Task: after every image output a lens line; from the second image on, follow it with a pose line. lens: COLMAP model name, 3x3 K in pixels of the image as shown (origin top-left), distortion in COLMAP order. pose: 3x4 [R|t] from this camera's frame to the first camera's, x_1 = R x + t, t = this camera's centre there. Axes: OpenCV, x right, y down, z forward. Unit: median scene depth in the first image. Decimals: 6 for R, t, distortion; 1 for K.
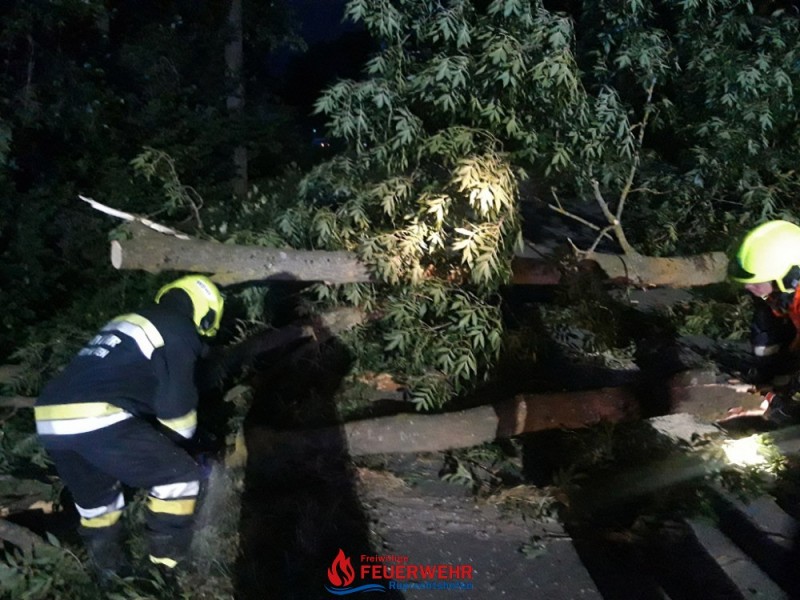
lens RADIAL K [[619.0, 0, 400.0], [0, 619.0, 300.0], [0, 0, 1]] dist [-0.007177, -0.009504]
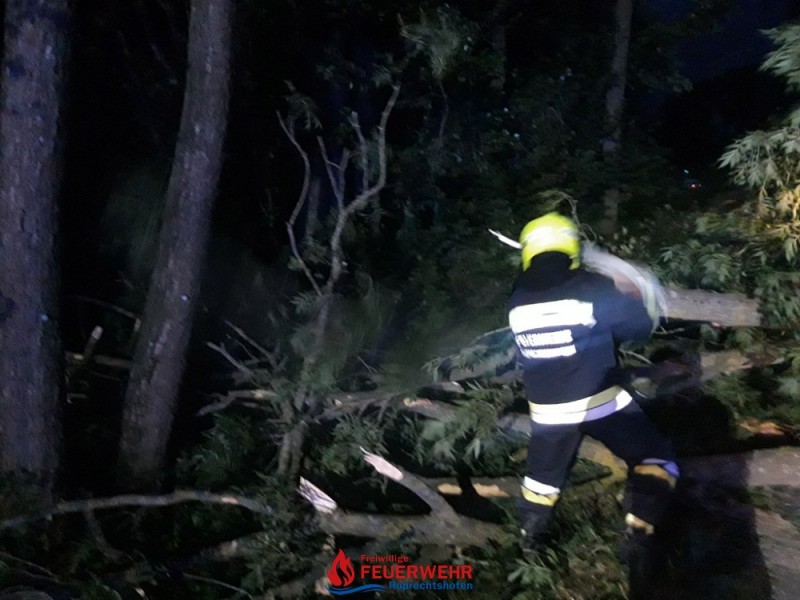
lens RADIAL K [[724.2, 0, 383.4], [0, 724.2, 297.4], [0, 0, 1]] dist [0.002563, 0.006854]
pose [[0.884214, 0.067346, -0.462201, -0.050778], [-0.104553, 0.992979, -0.055331, 0.052488], [0.455230, 0.097249, 0.885047, -0.323011]]
